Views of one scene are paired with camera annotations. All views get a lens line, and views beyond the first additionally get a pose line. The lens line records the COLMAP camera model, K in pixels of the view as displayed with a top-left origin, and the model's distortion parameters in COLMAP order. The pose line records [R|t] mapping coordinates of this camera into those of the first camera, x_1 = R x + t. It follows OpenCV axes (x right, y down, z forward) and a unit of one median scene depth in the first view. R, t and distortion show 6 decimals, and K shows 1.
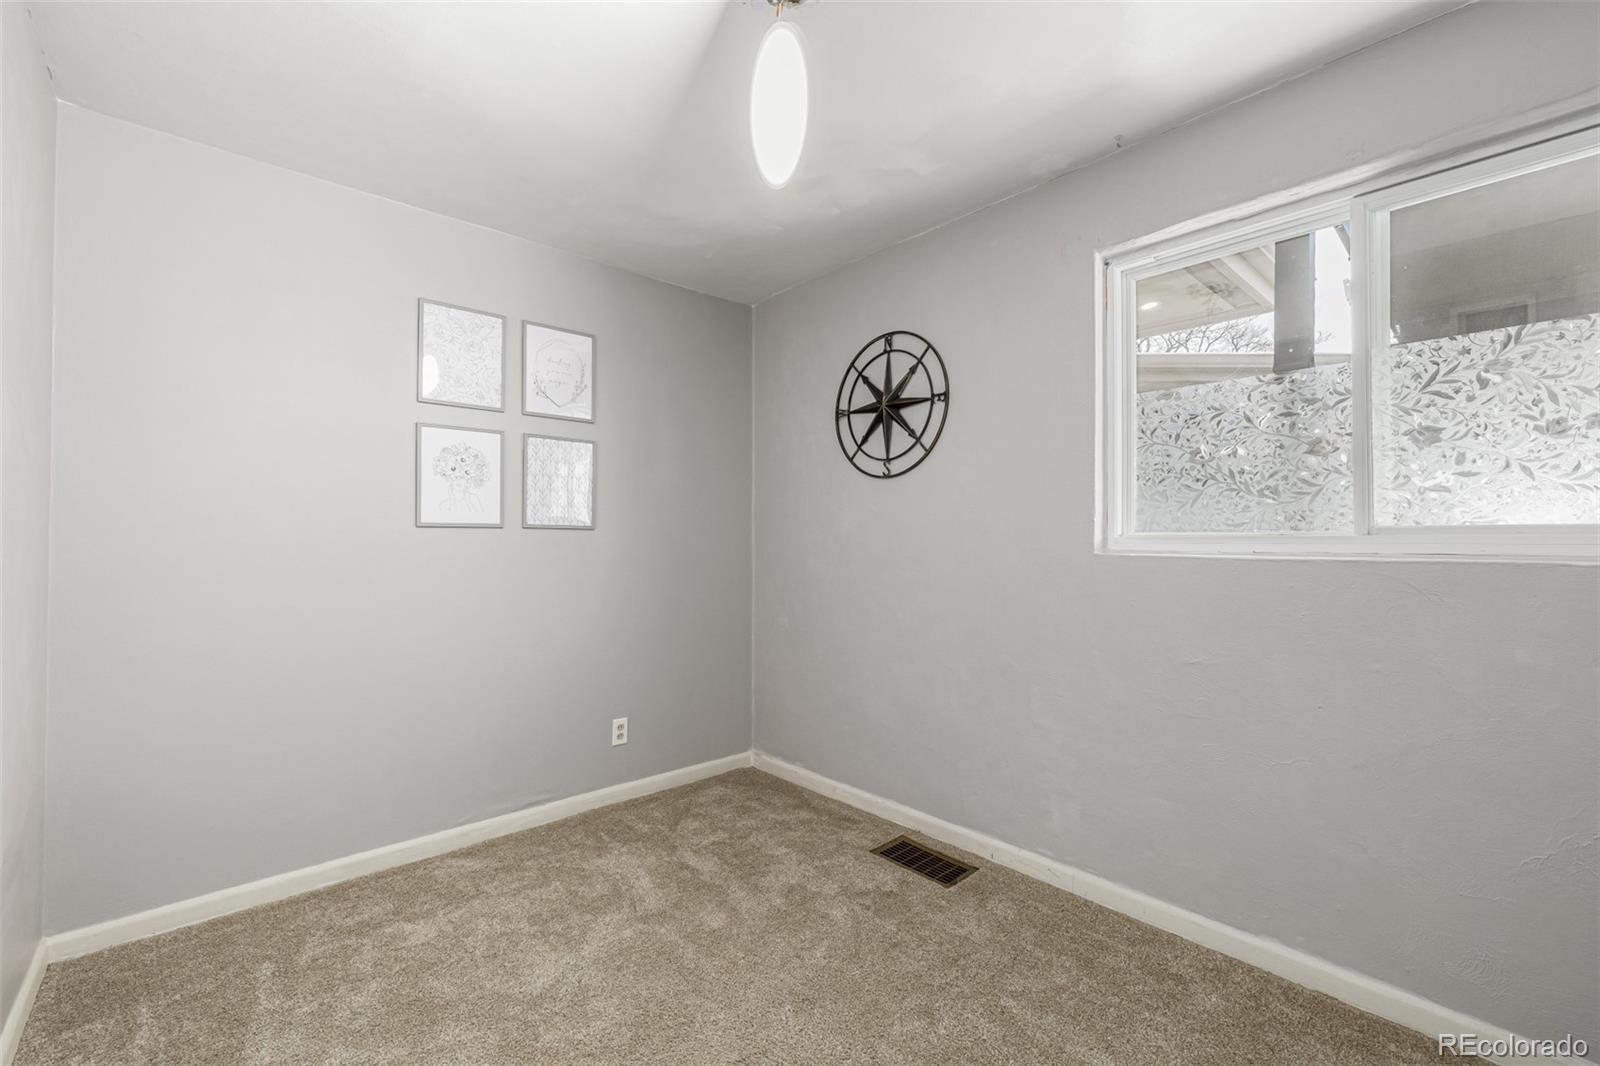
lens RADIAL K [[678.2, 0, 803.0], [0, 678.2, 535.0], [0, 0, 1]] dist [0.001207, -0.000155]
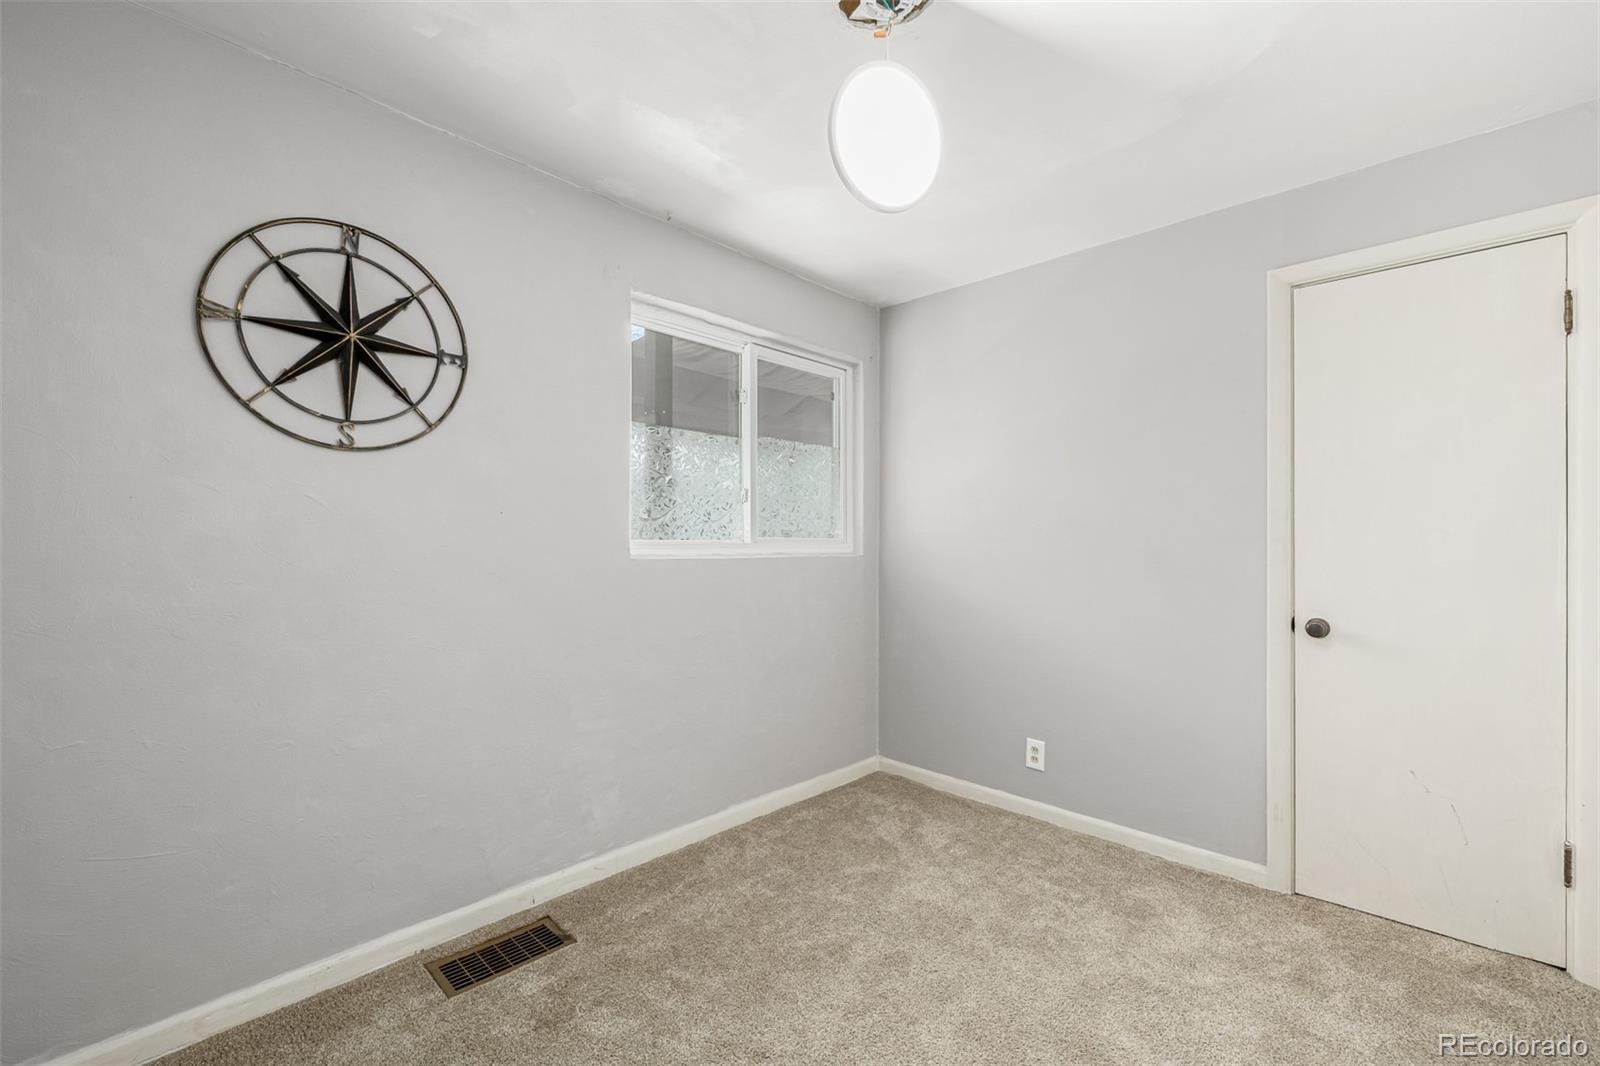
lens RADIAL K [[678.2, 0, 803.0], [0, 678.2, 535.0], [0, 0, 1]] dist [0.001207, -0.000155]
pose [[-0.072595, 0.006190, 0.997342, -0.571315], [-0.014002, 0.999876, -0.007225, -0.005397], [-0.997263, -0.014489, -0.072500, 0.642516]]
